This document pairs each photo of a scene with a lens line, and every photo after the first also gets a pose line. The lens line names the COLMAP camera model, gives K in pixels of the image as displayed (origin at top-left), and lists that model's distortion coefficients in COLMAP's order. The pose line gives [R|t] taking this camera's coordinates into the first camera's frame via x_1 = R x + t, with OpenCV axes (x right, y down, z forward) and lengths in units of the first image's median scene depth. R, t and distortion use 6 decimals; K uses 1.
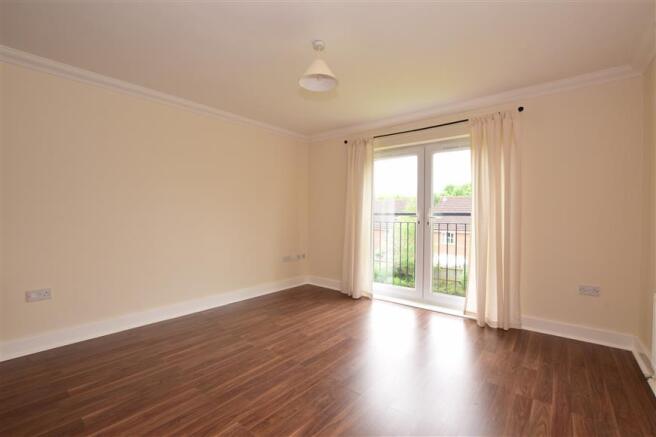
lens RADIAL K [[287.3, 0, 328.0], [0, 287.3, 218.5], [0, 0, 1]] dist [-0.031577, 0.000024]
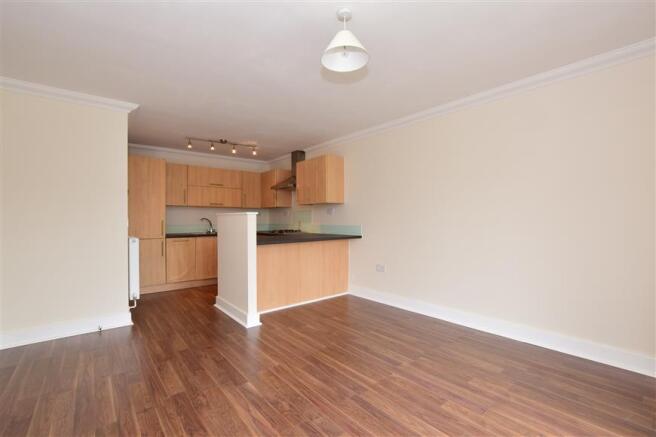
lens RADIAL K [[287.3, 0, 328.0], [0, 287.3, 218.5], [0, 0, 1]] dist [-0.031577, 0.000024]
pose [[-0.181406, -0.000592, -0.983408, 0.717412], [-0.005737, 0.999983, 0.000457, -0.022993], [0.983392, 0.005725, -0.181406, 1.004040]]
